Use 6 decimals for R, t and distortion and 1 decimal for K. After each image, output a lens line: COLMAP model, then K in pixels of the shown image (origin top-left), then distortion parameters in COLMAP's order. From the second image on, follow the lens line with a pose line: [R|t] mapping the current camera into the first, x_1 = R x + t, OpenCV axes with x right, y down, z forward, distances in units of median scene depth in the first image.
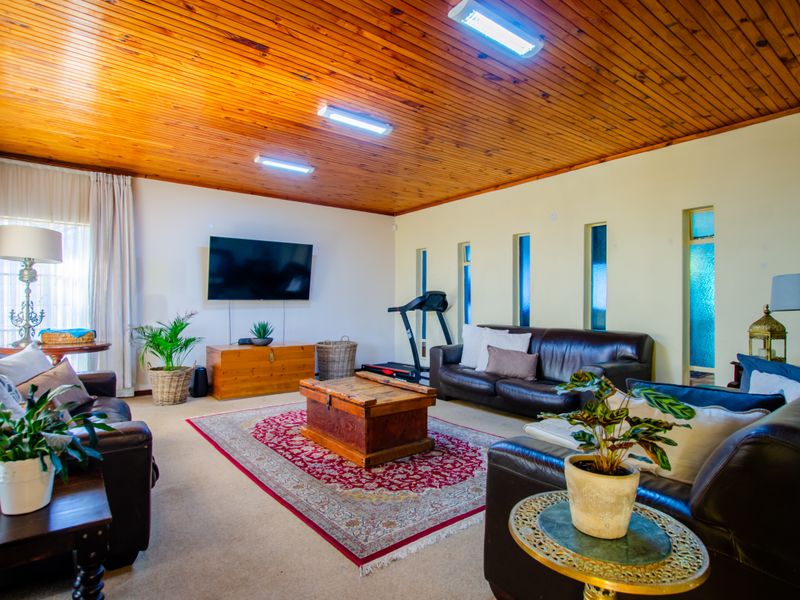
lens RADIAL K [[434.1, 0, 398.7], [0, 434.1, 301.1], [0, 0, 1]] dist [-0.022318, 0.000711]
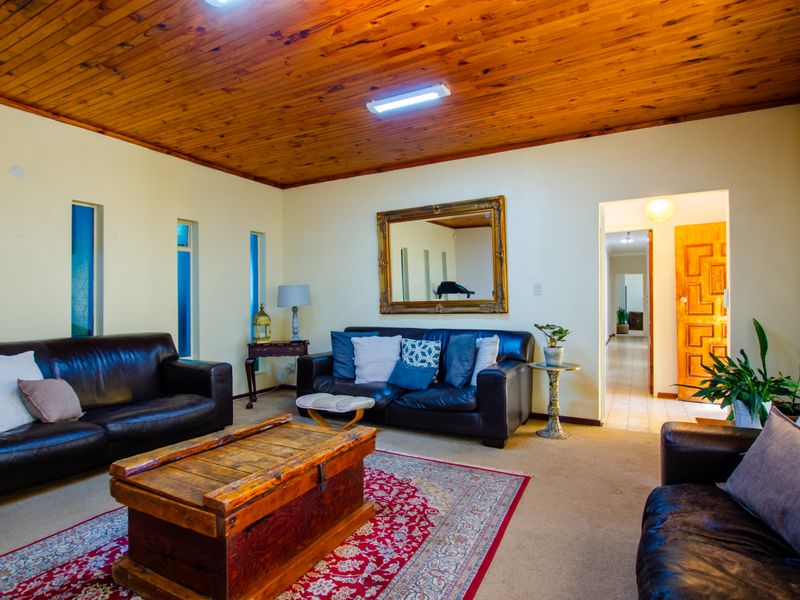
lens RADIAL K [[434.1, 0, 402.2], [0, 434.1, 300.1], [0, 0, 1]] dist [-0.022318, 0.000711]
pose [[-0.403448, 0.005474, 0.914986, -0.829972], [0.001270, 0.999984, -0.005423, 0.006172], [-0.915002, -0.001026, -0.403449, 1.300468]]
